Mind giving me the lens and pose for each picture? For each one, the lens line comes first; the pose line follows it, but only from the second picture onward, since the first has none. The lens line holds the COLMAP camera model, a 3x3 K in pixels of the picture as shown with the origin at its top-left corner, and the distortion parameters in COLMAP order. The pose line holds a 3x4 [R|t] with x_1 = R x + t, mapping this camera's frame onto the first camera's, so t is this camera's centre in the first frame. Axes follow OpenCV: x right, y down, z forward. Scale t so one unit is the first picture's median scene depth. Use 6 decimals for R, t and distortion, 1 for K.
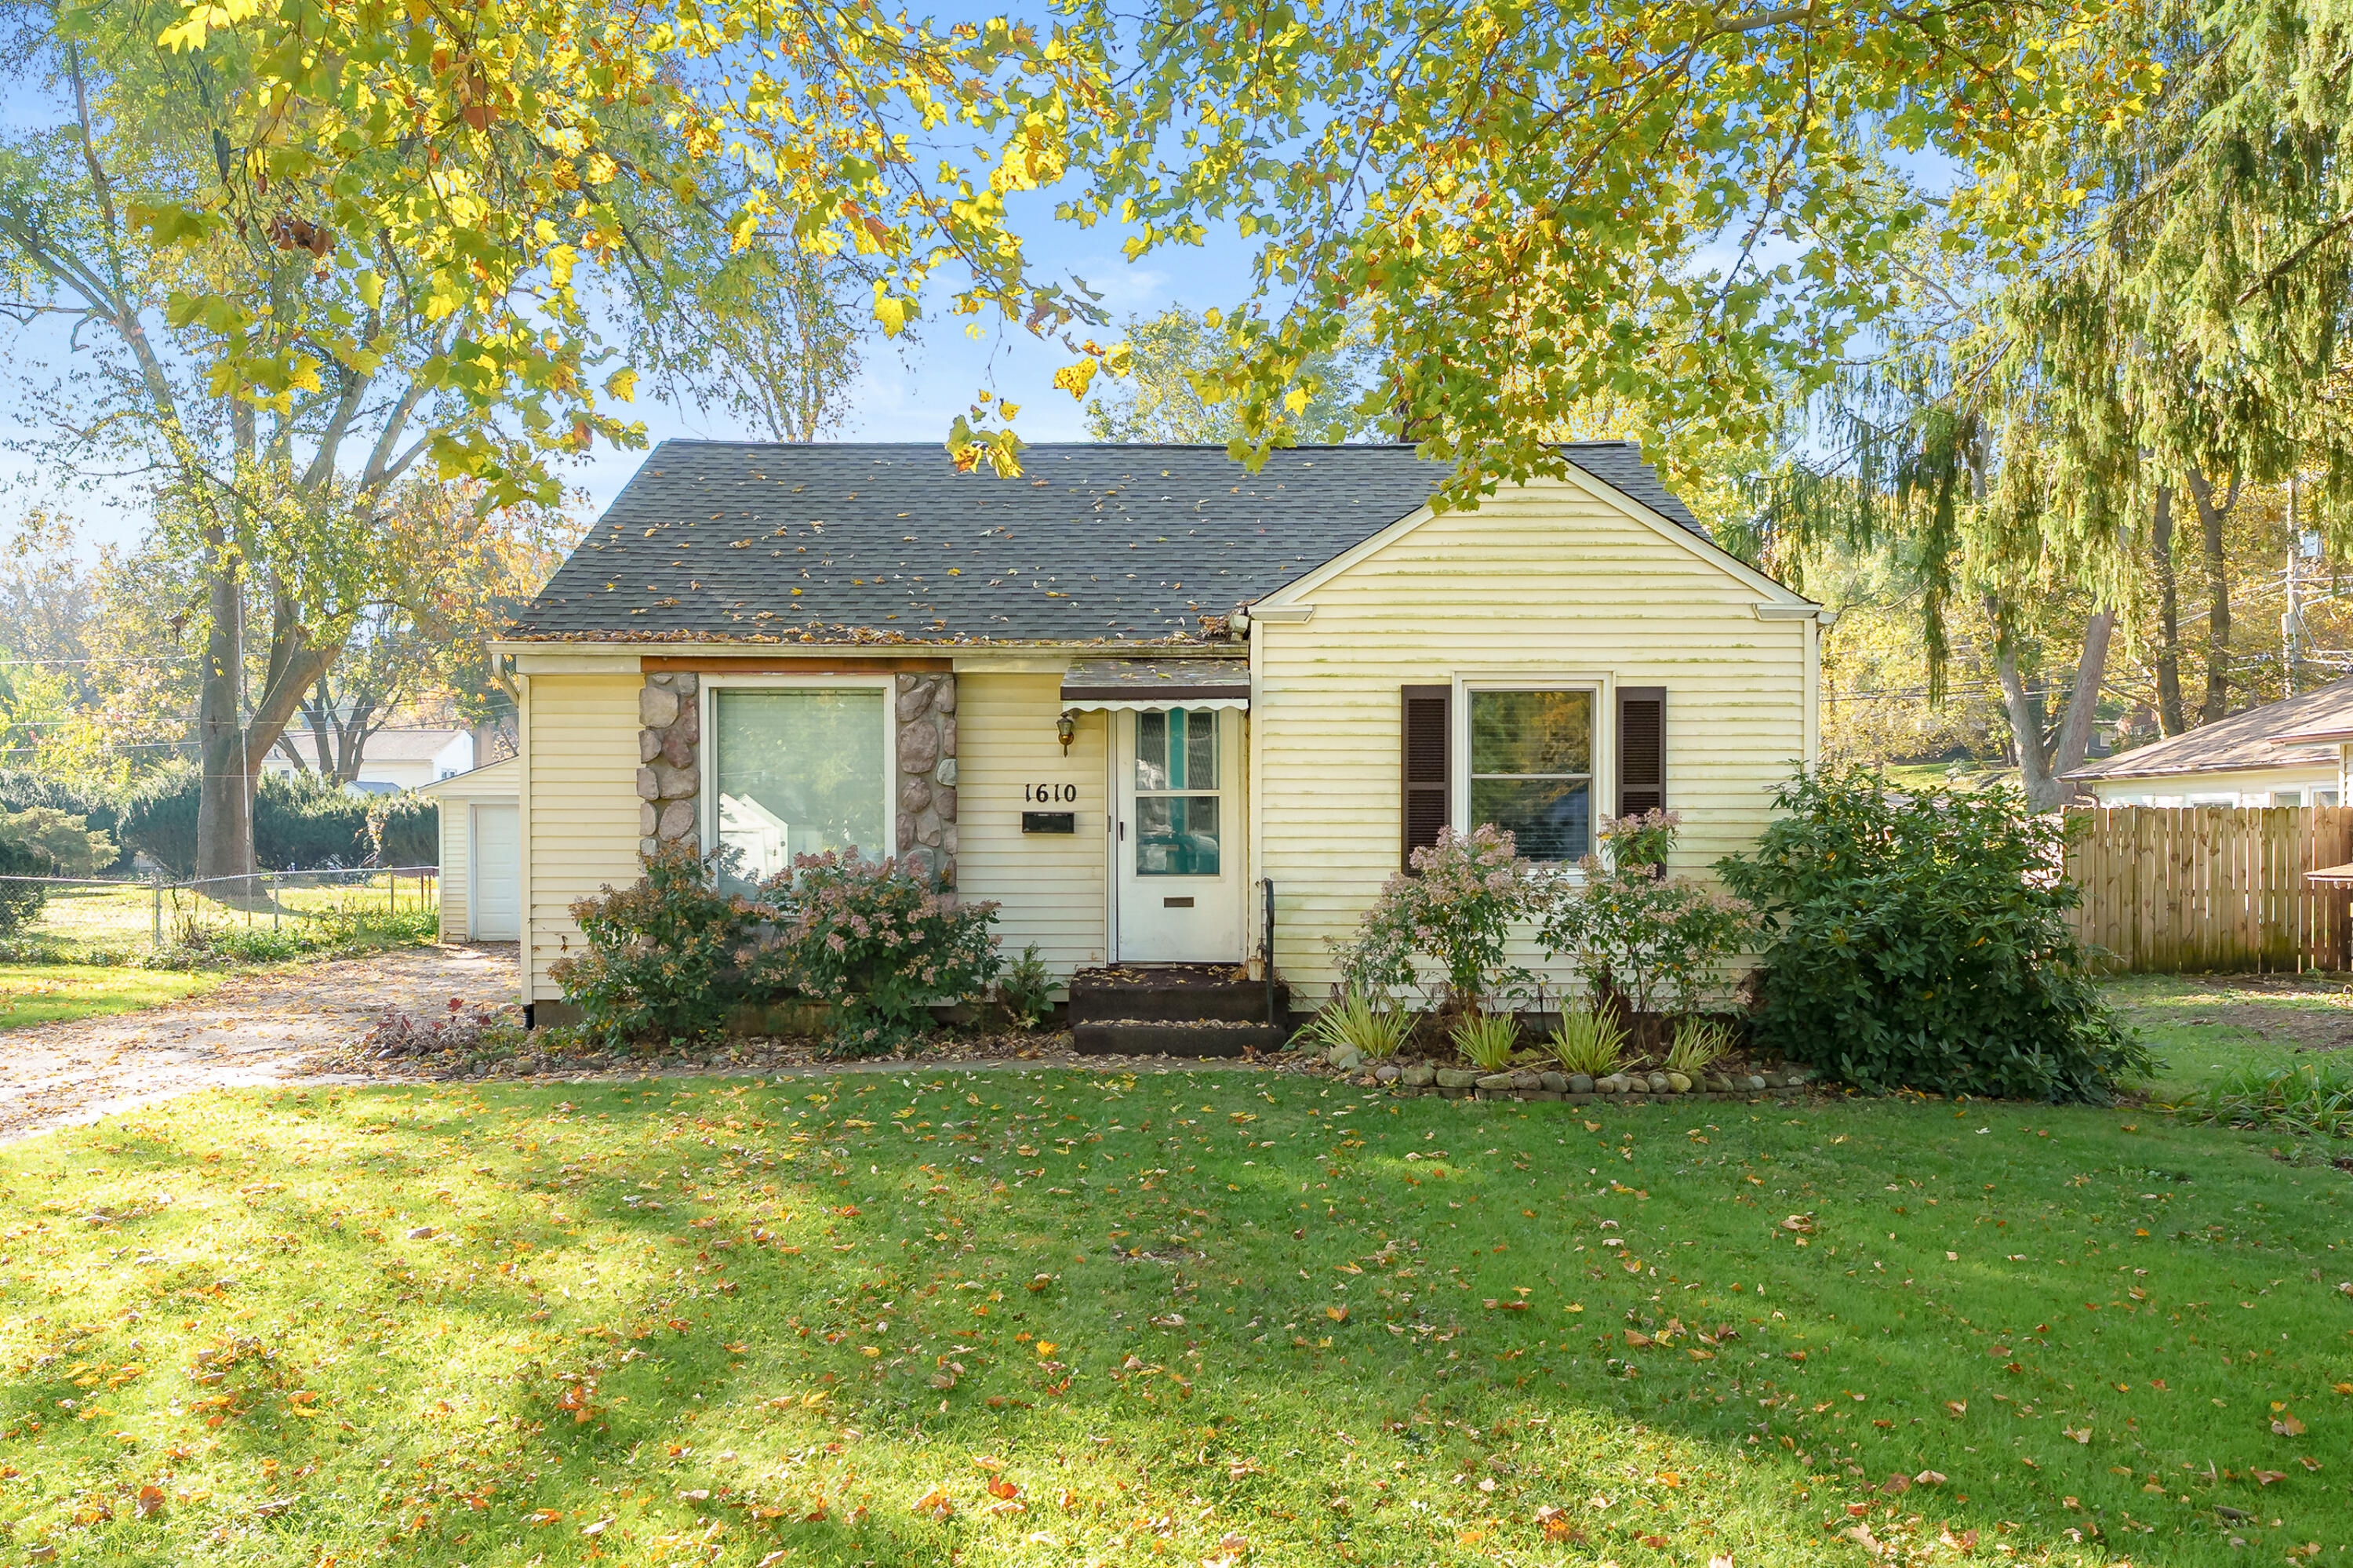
lens RADIAL K [[1689.0, 0, 1173.6], [0, 1689.0, 791.0], [0, 0, 1]] dist [-0.009347, -0.003058]
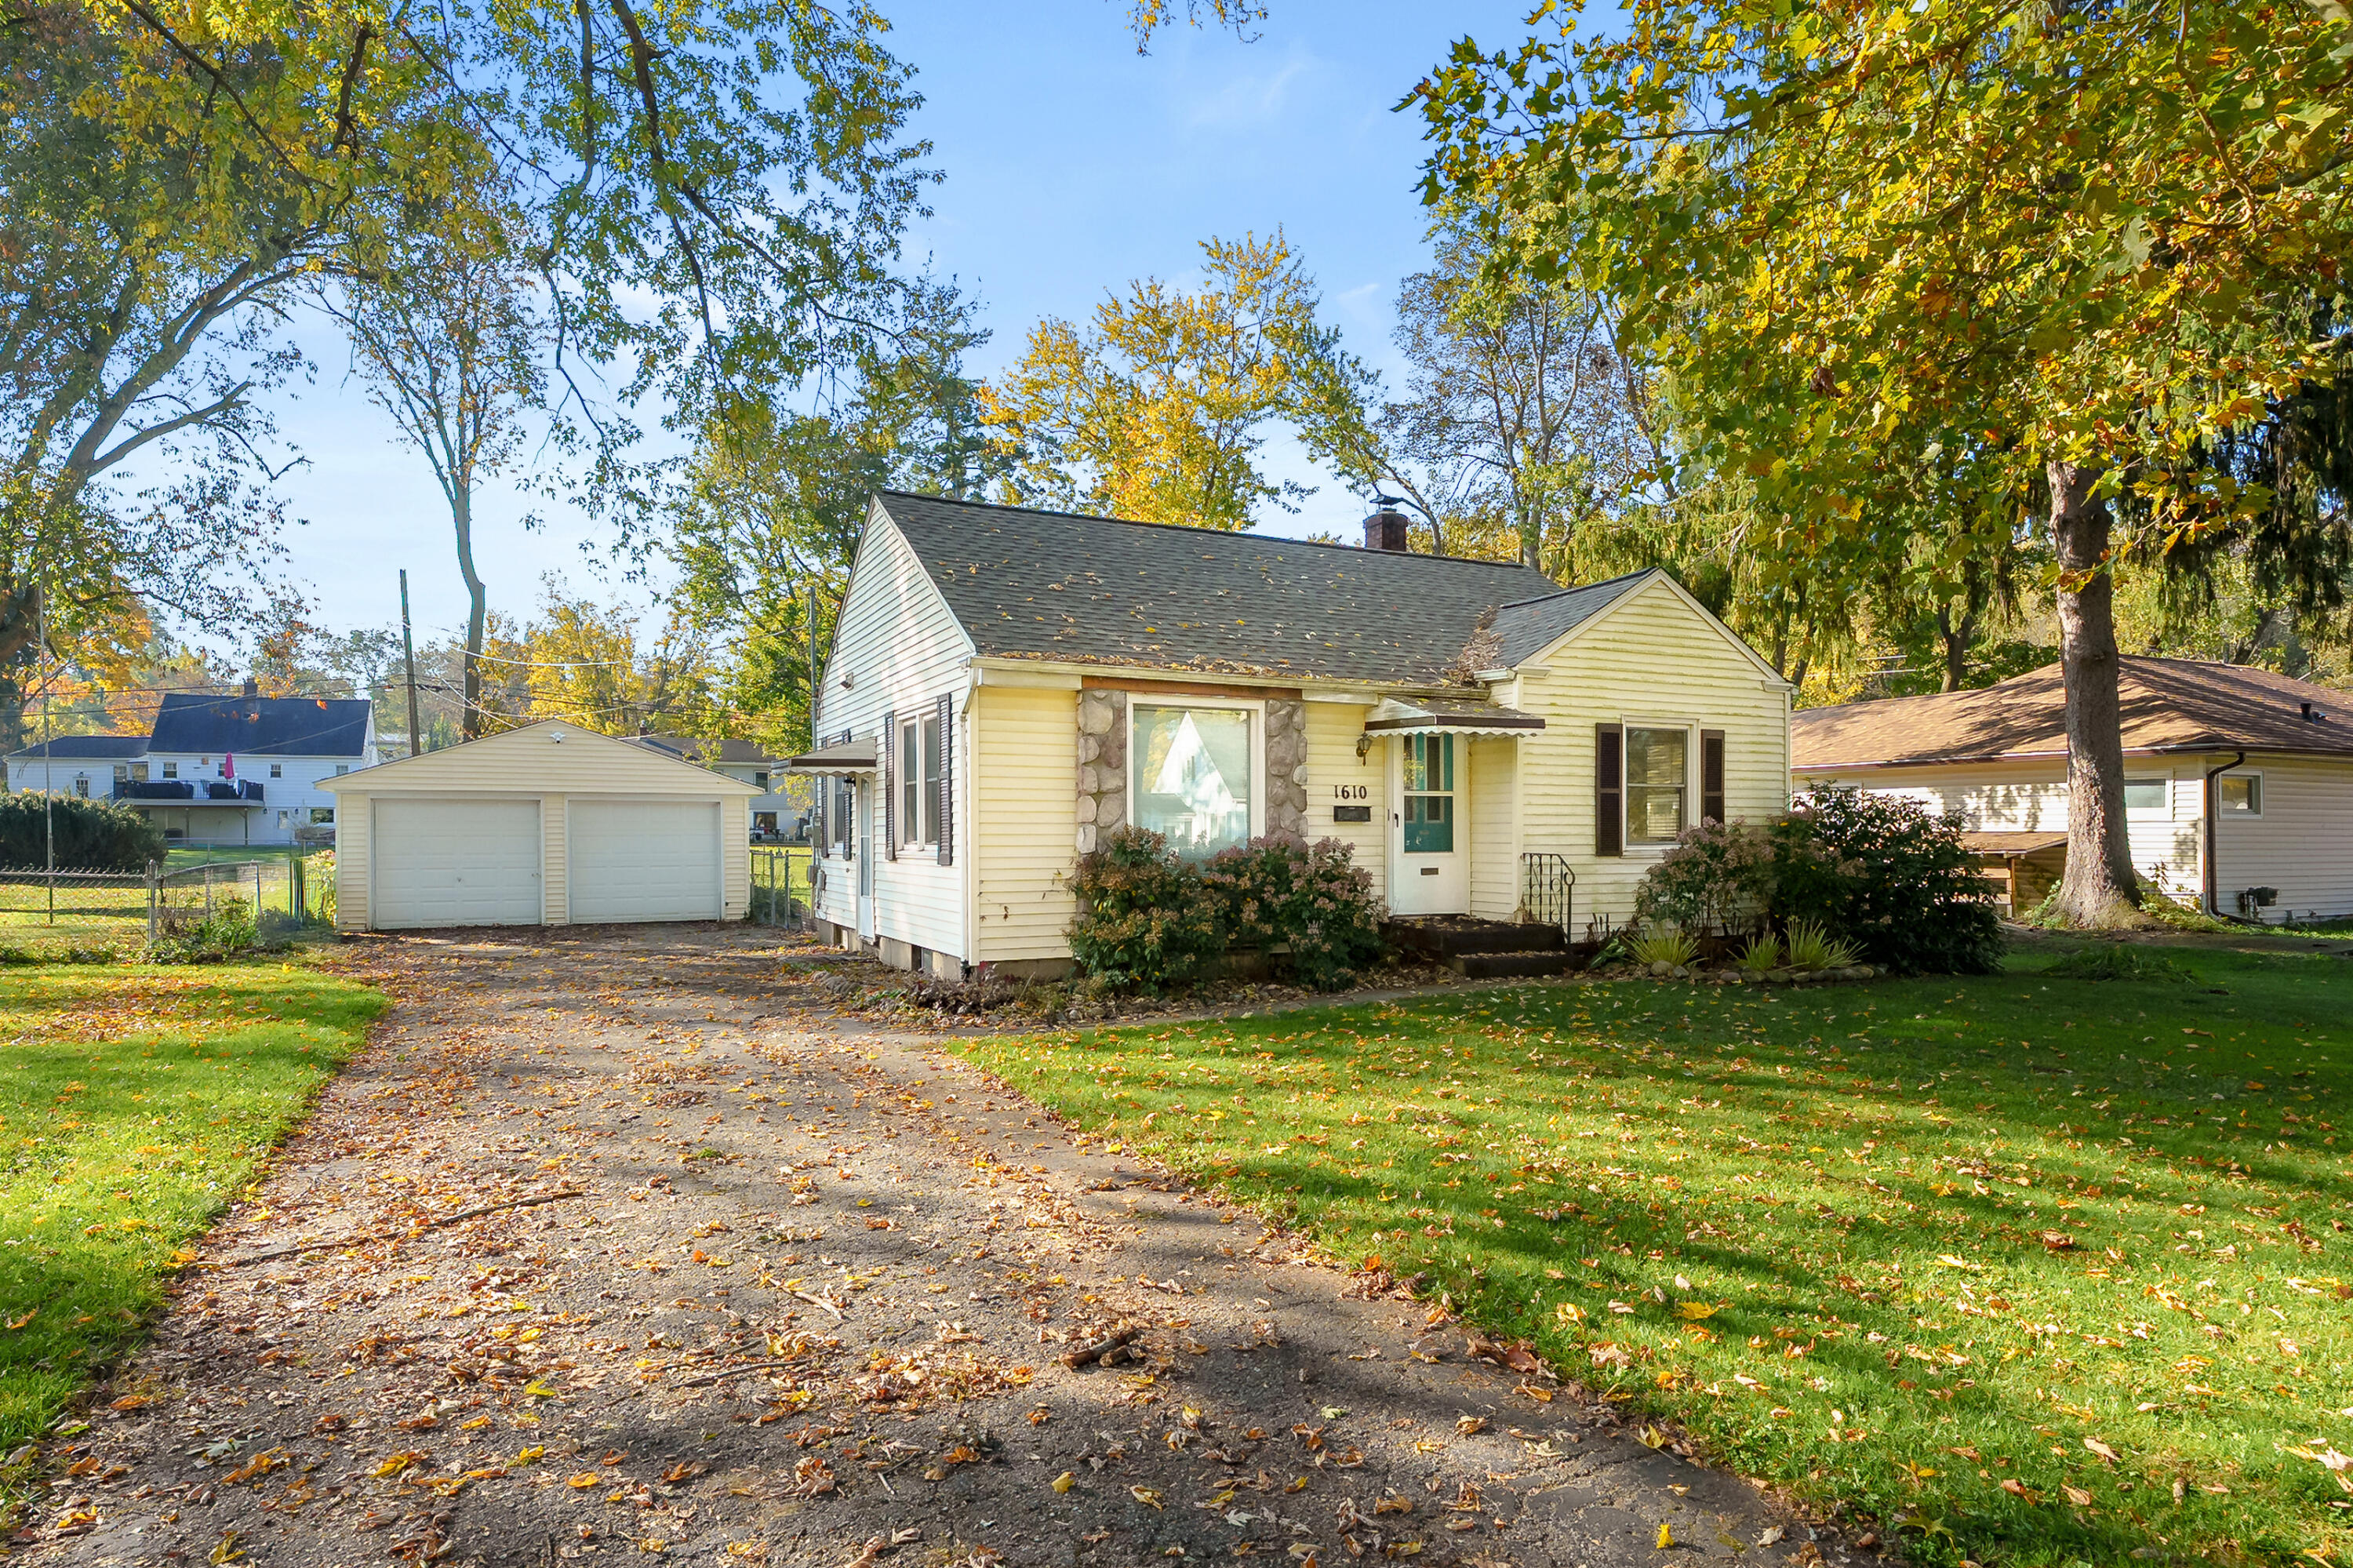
lens RADIAL K [[1284.1, 0, 1207.3], [0, 1284.1, 818.8], [0, 0, 1]] dist [-0.001527, -0.000496]
pose [[0.899334, 0.005115, 0.437233, -0.641632], [-0.011255, 0.999871, 0.011452, 0.012371], [-0.437118, -0.015220, 0.899276, 0.123228]]
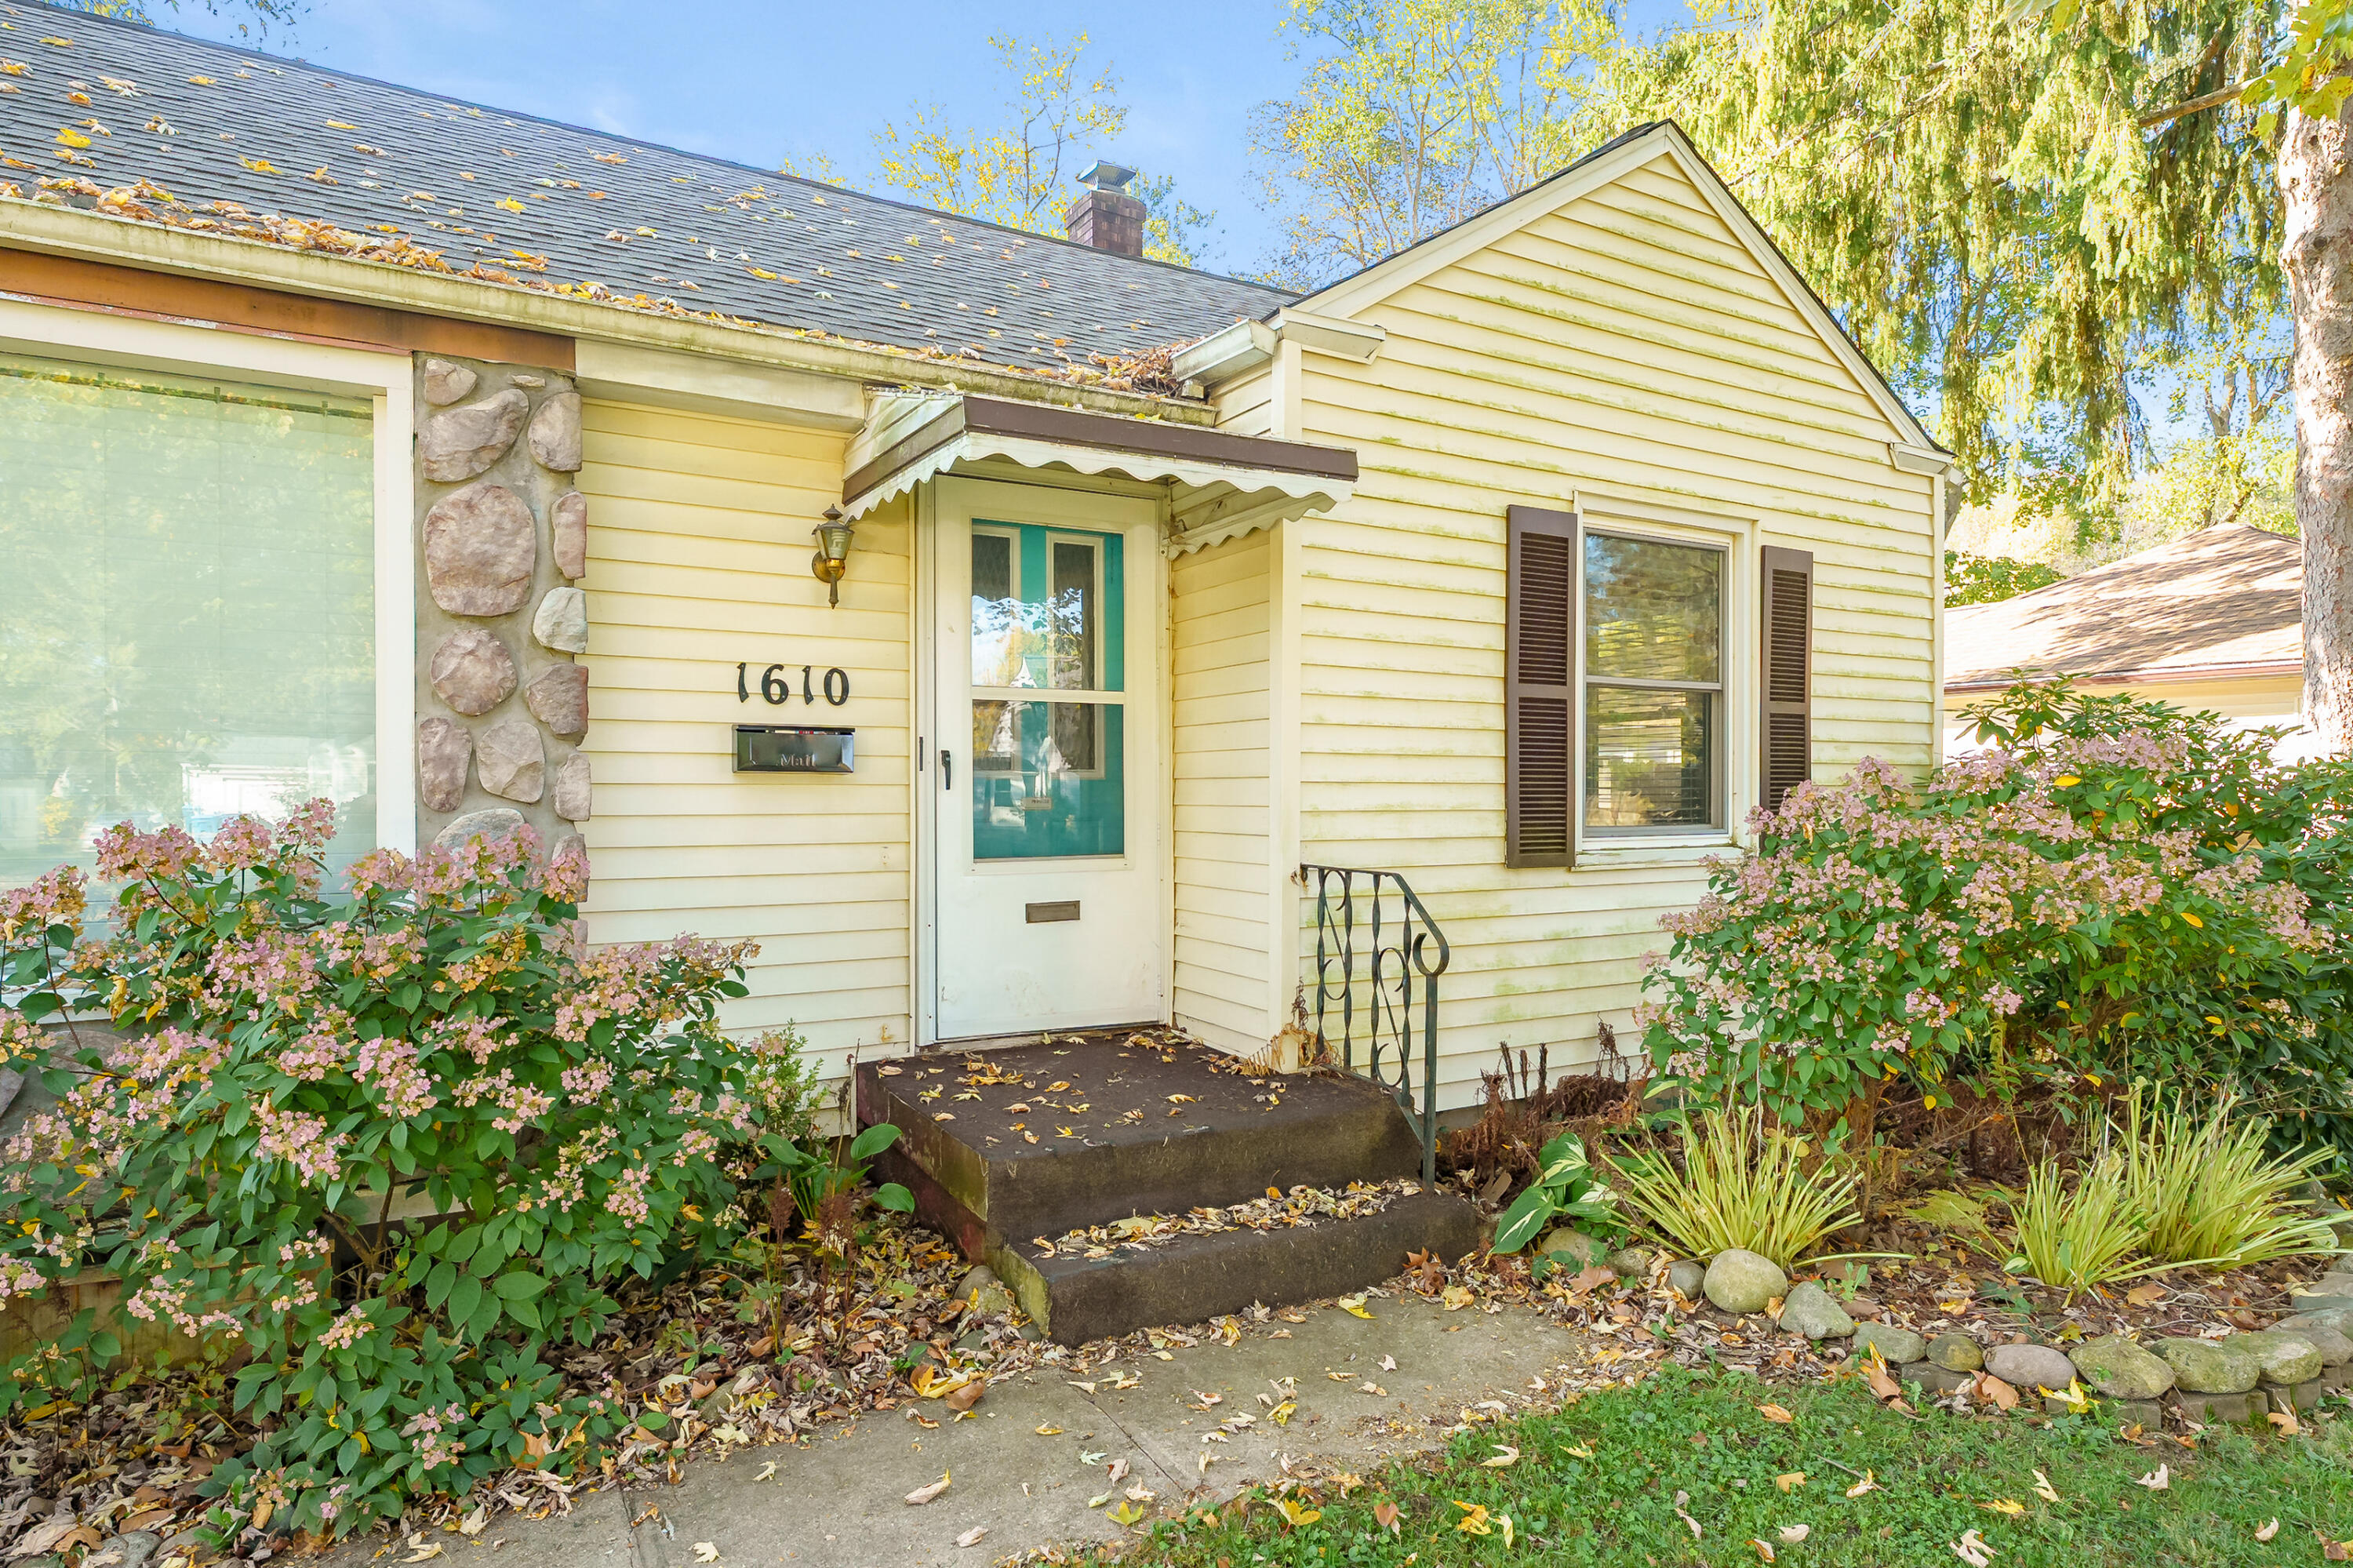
lens RADIAL K [[1296.8, 0, 1176.5], [0, 1296.8, 784.0], [0, 0, 1]] dist [-0.006077, -0.000329]
pose [[0.870338, 0.004048, 0.492438, -0.158579], [-0.013490, 0.999787, 0.015624, 0.021567], [-0.492270, -0.020241, 0.870207, 0.656599]]
